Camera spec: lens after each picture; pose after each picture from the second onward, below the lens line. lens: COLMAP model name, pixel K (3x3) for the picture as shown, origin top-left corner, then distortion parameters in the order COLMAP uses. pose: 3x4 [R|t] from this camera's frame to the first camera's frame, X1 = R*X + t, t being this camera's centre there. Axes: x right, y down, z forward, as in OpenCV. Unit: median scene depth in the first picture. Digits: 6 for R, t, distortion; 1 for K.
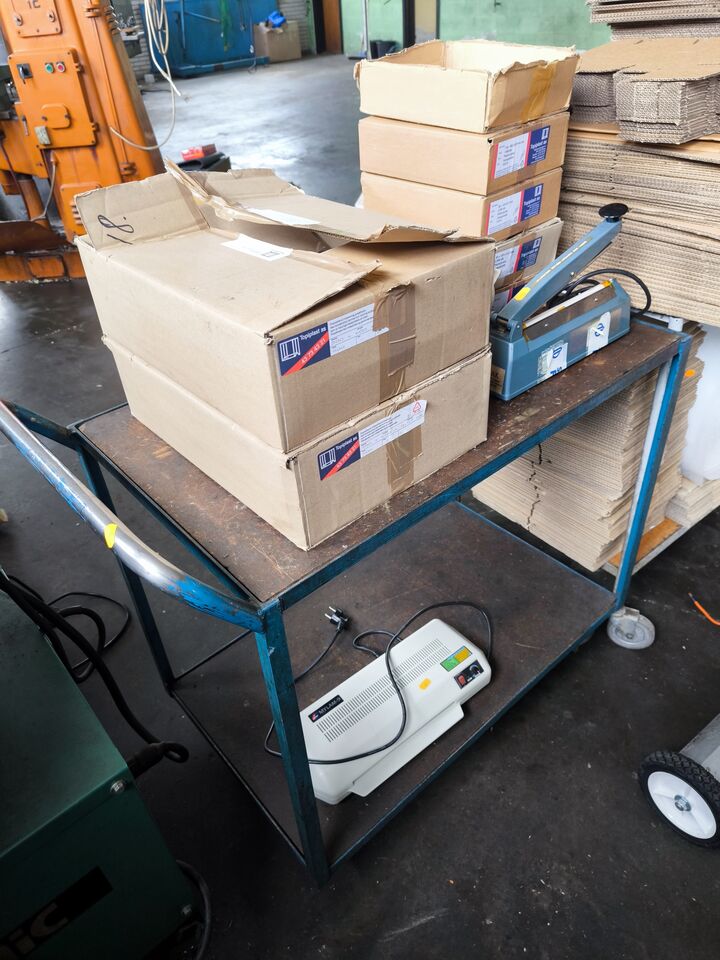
lens RADIAL K [[694.0, 0, 358.8], [0, 694.0, 437.1], [0, 0, 1]] dist [0.006584, -0.012198]
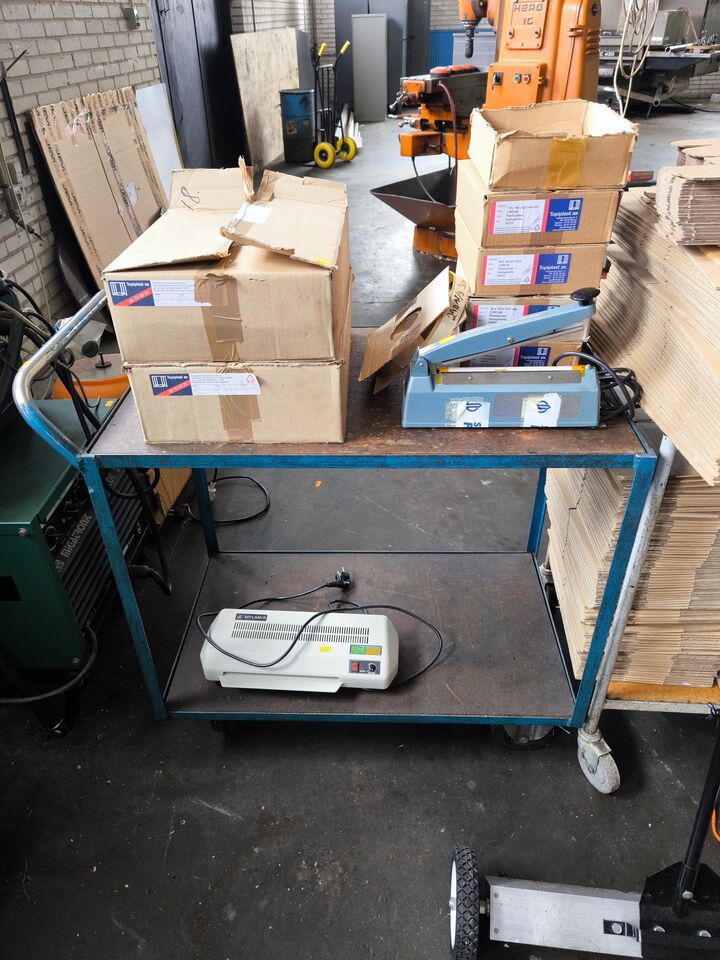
lens RADIAL K [[694.0, 0, 358.8], [0, 694.0, 437.1], [0, 0, 1]] dist [0.006584, -0.012198]
pose [[0.741991, 0.394108, -0.542335, 0.732611], [-0.399974, 0.909451, 0.113667, -0.129164], [0.538024, 0.132580, 0.832438, 0.053790]]
